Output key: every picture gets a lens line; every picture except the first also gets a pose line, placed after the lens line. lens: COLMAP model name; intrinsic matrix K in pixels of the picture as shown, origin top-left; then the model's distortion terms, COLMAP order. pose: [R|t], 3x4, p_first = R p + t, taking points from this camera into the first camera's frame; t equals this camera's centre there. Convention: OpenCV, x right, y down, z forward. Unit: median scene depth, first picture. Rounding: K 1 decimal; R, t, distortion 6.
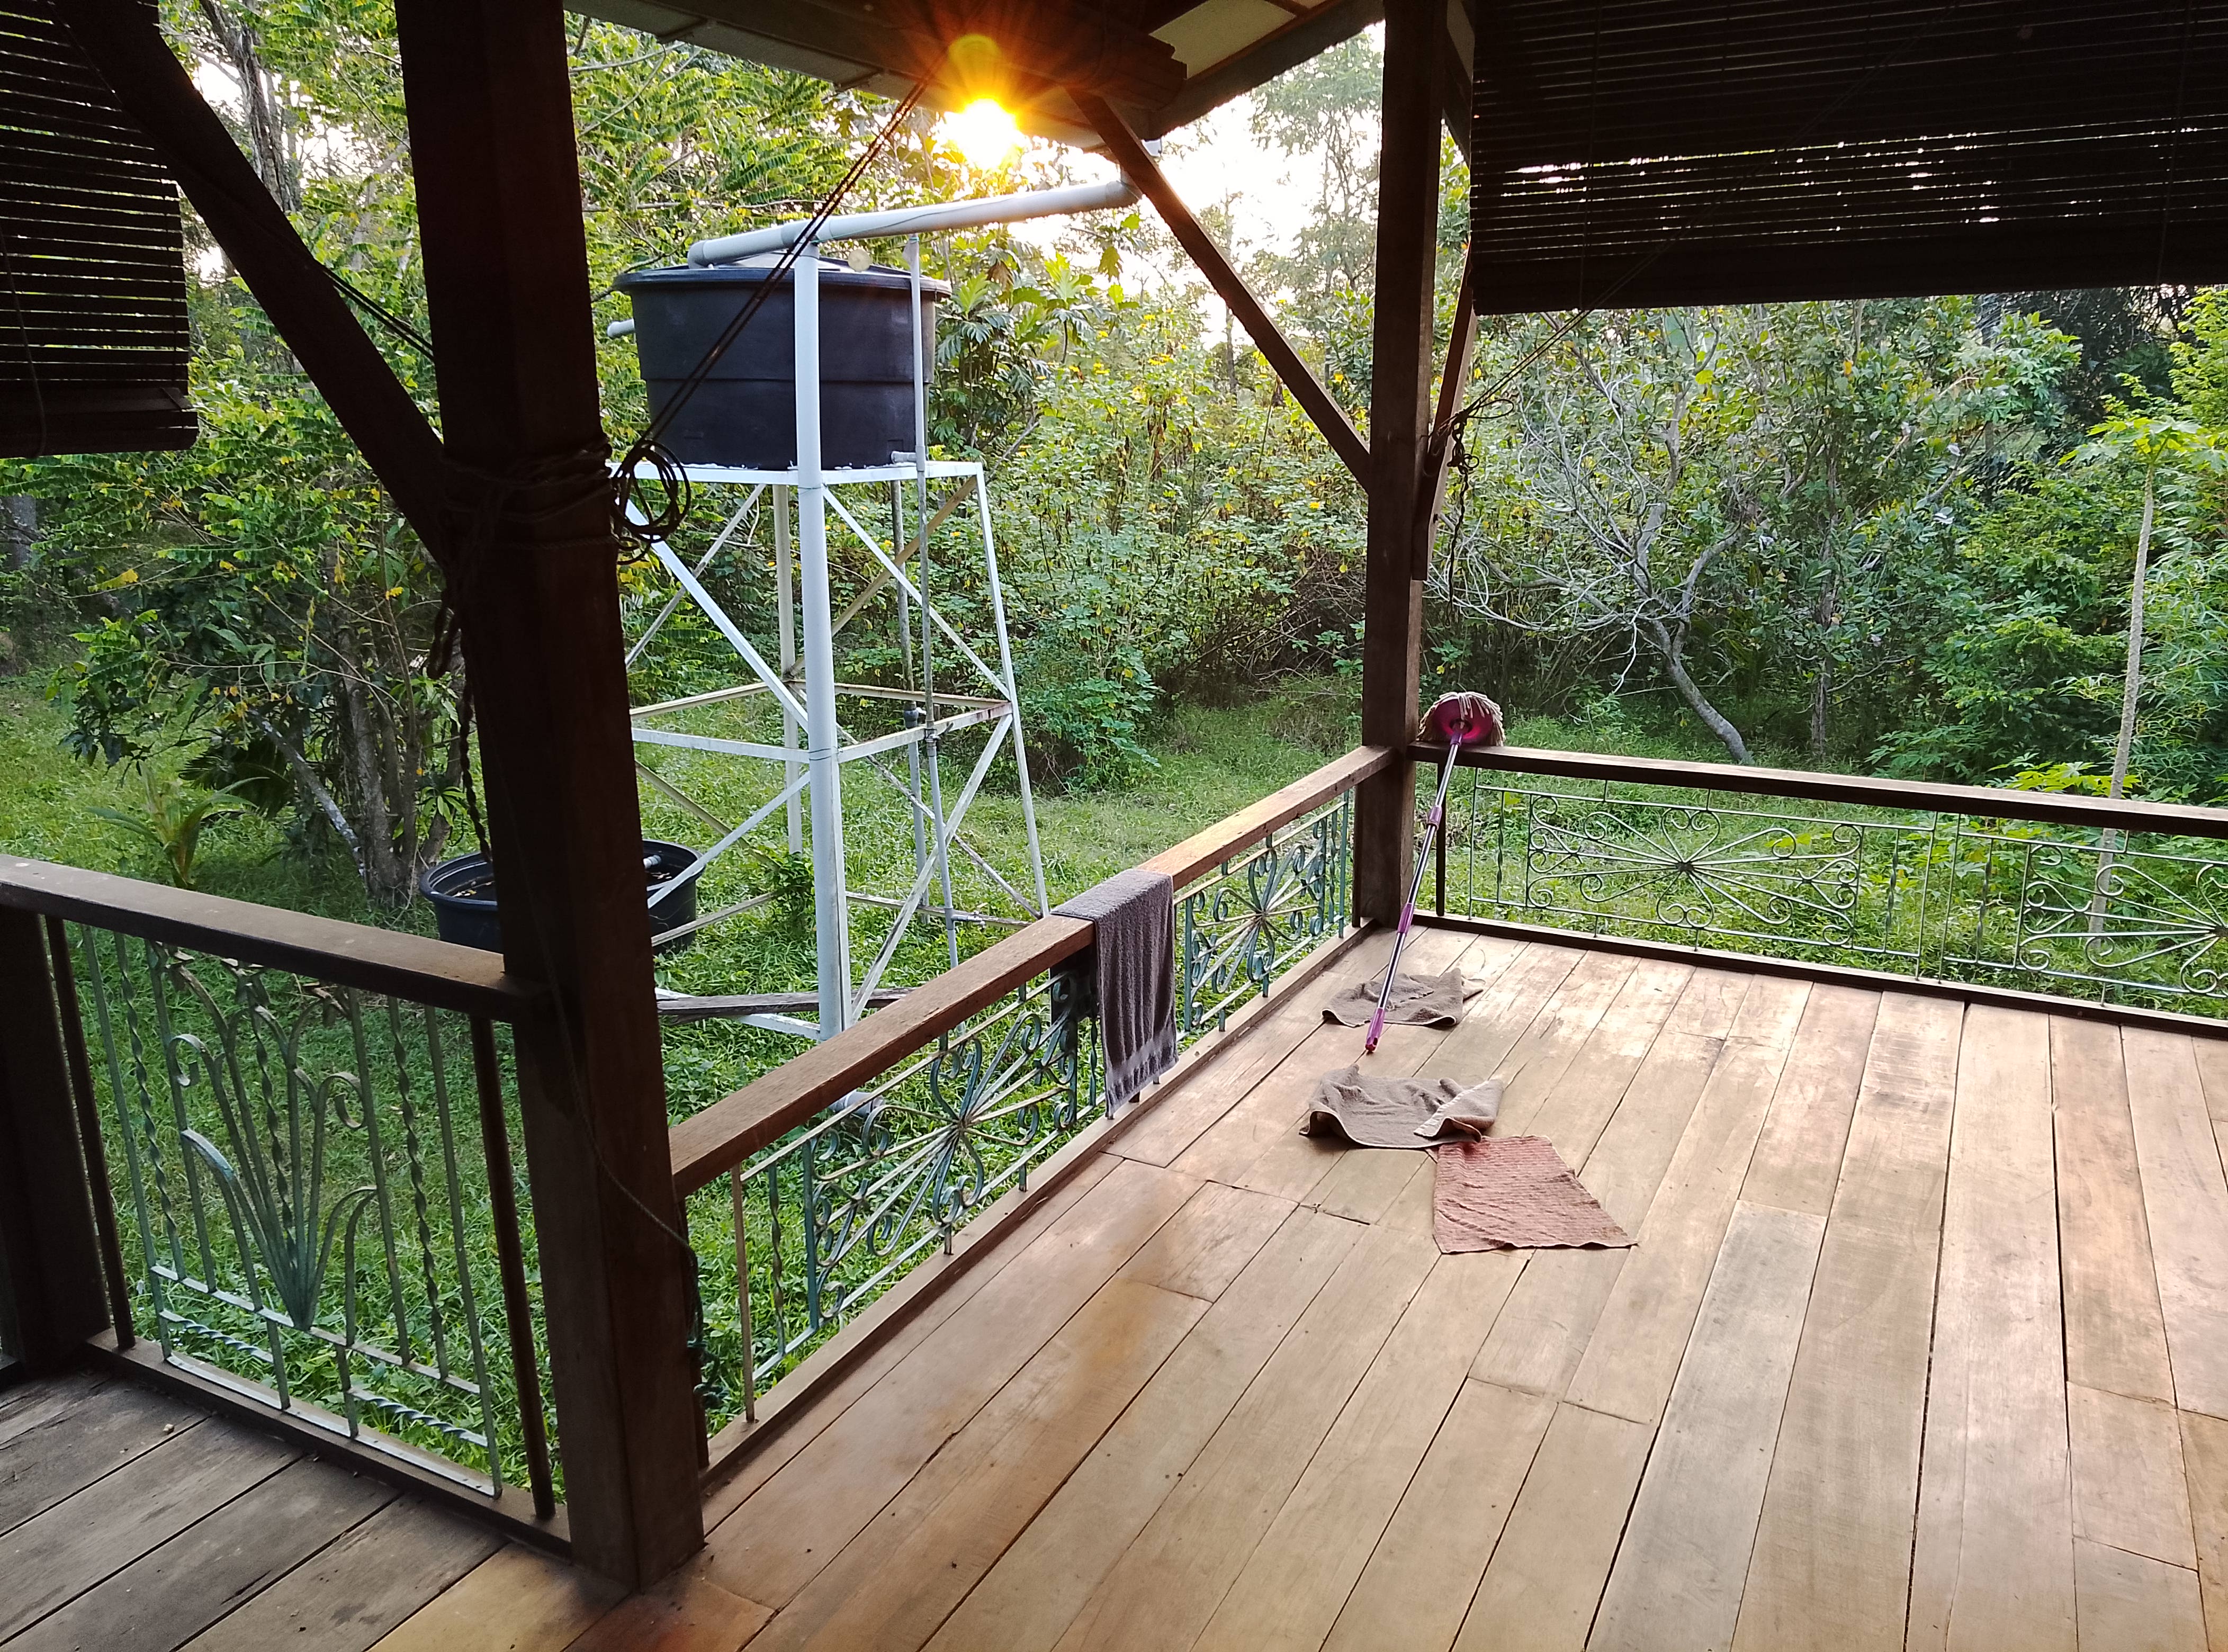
lens RADIAL K [[1644.1, 0, 1115.2], [0, 1644.1, 827.4], [0, 0, 1]] dist [0.000747, -0.002281]
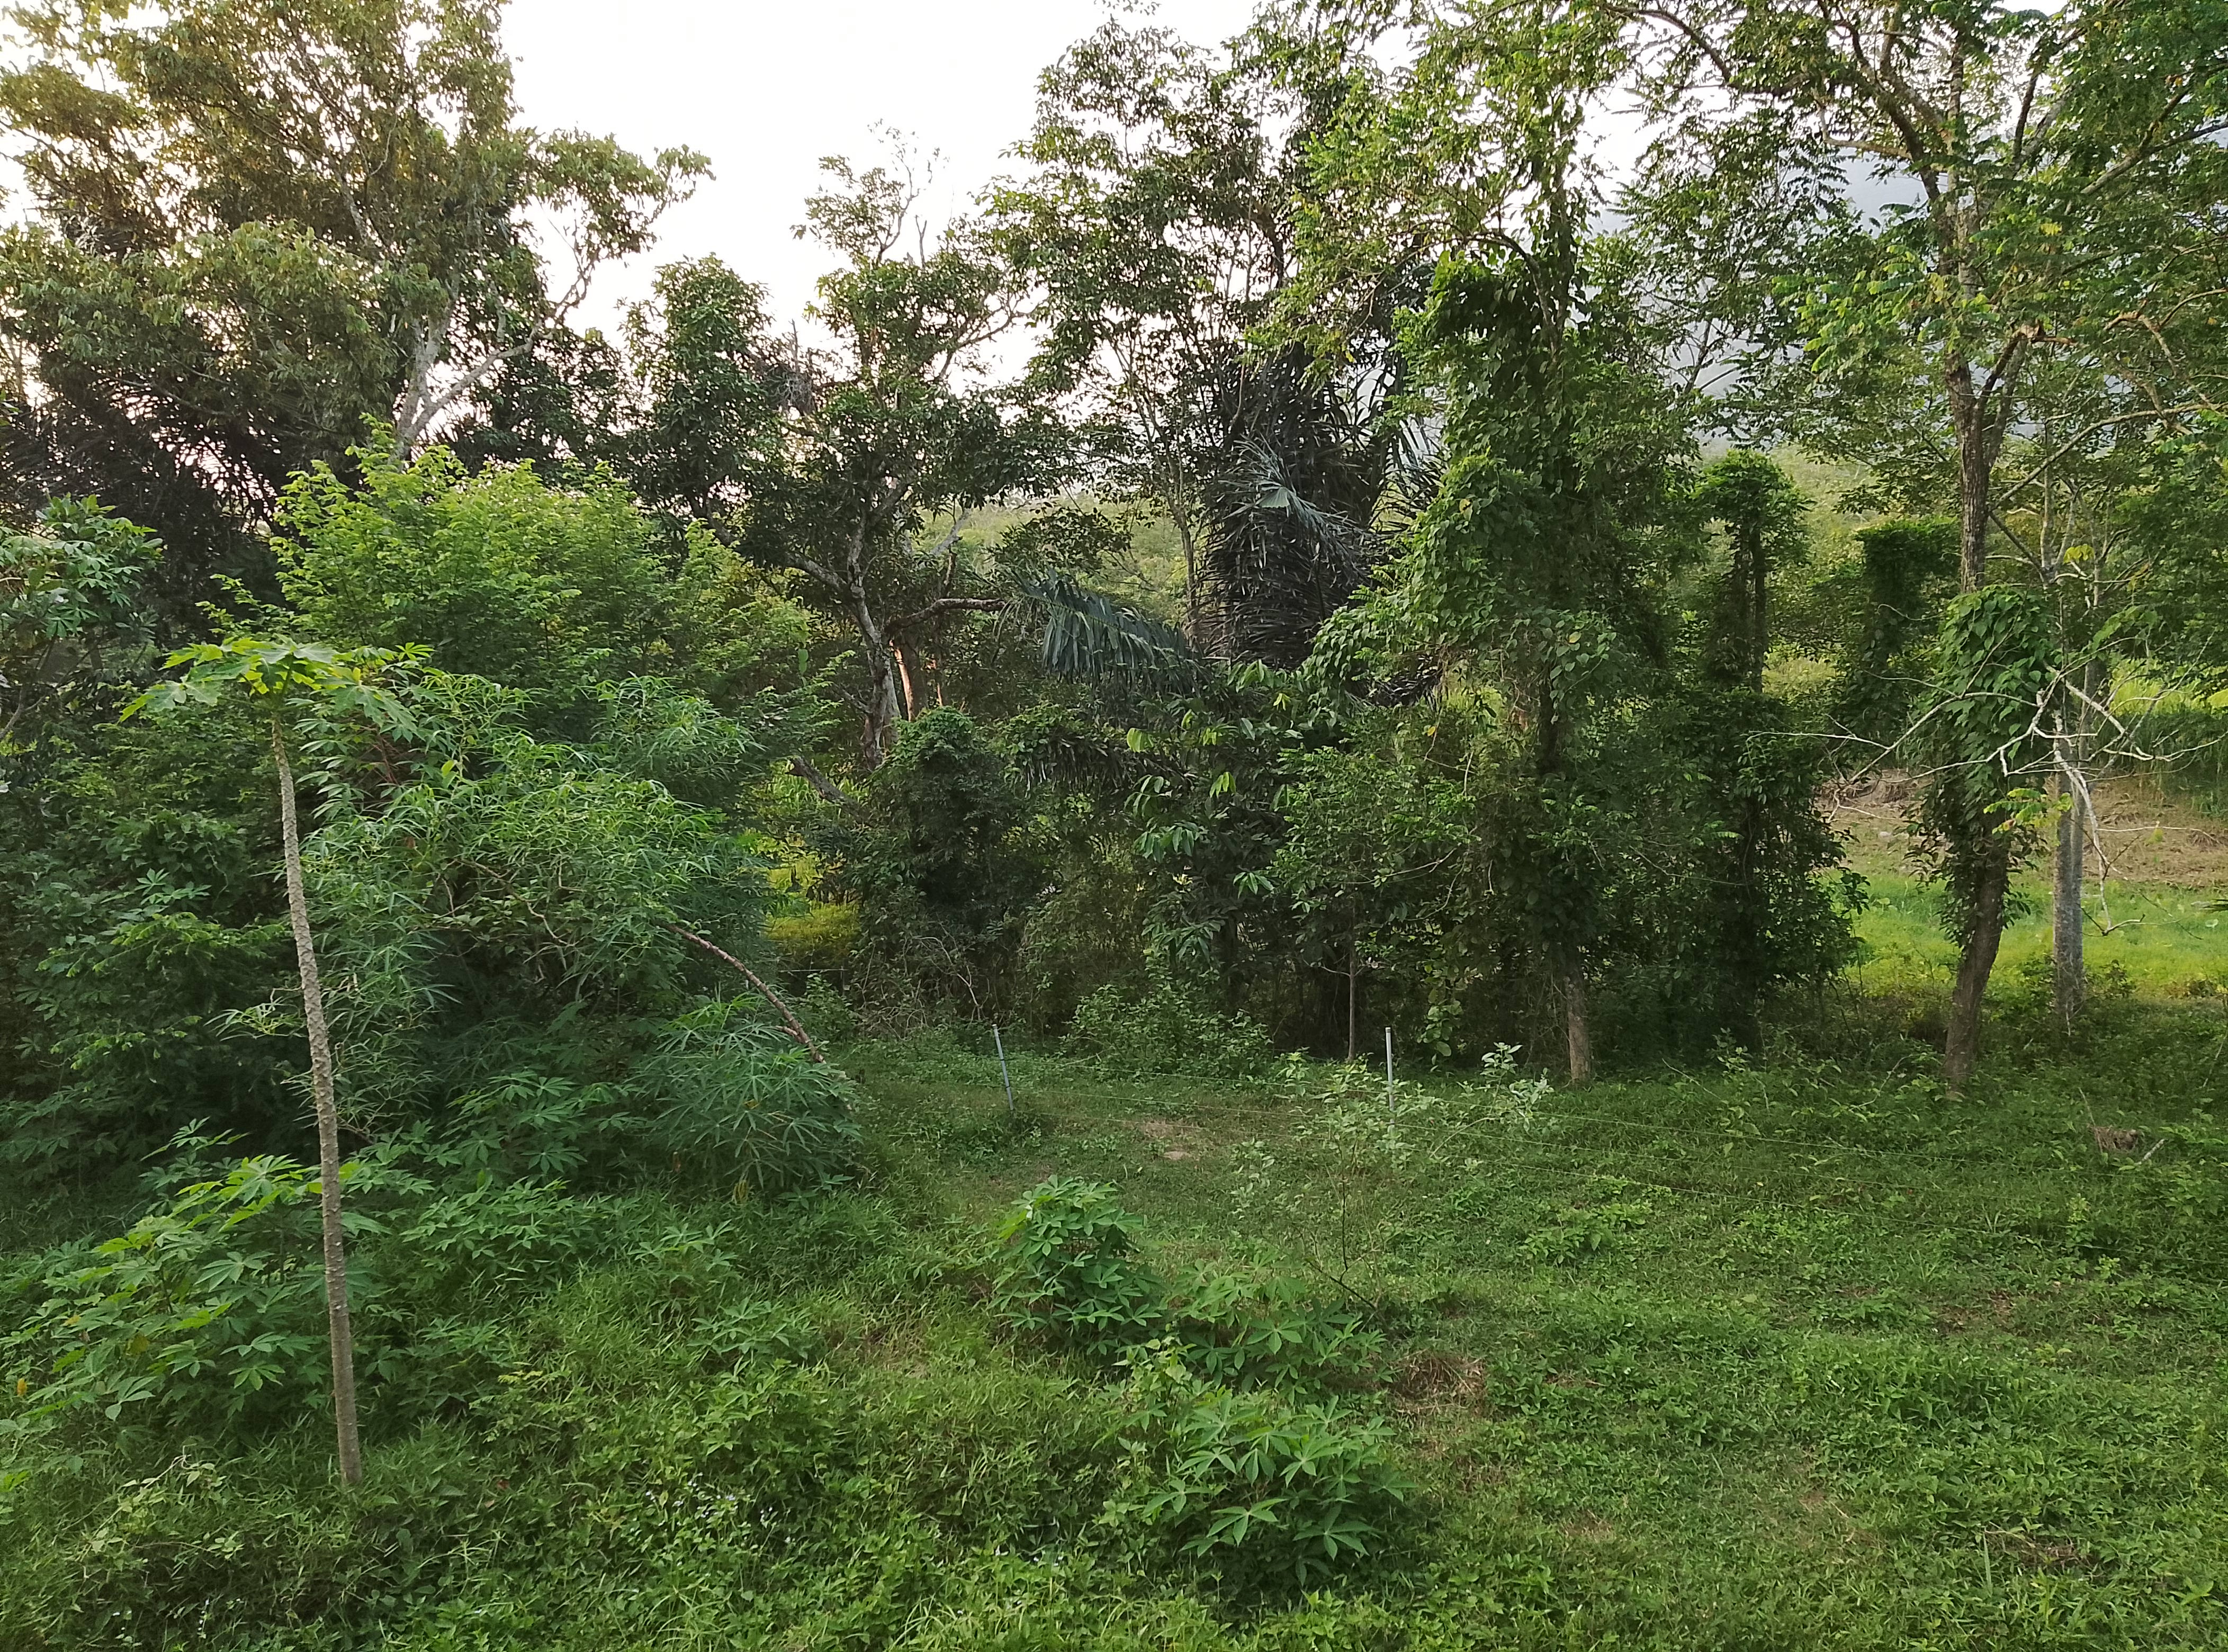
lens RADIAL K [[1644.1, 0, 1115.5], [0, 1644.1, 824.8], [0, 0, 1]] dist [0.000747, -0.002281]
pose [[0.523437, -0.112043, 0.844665, 0.172671], [0.214093, 0.976808, -0.003101, -0.070520], [-0.824729, 0.182461, 0.535286, 0.267390]]
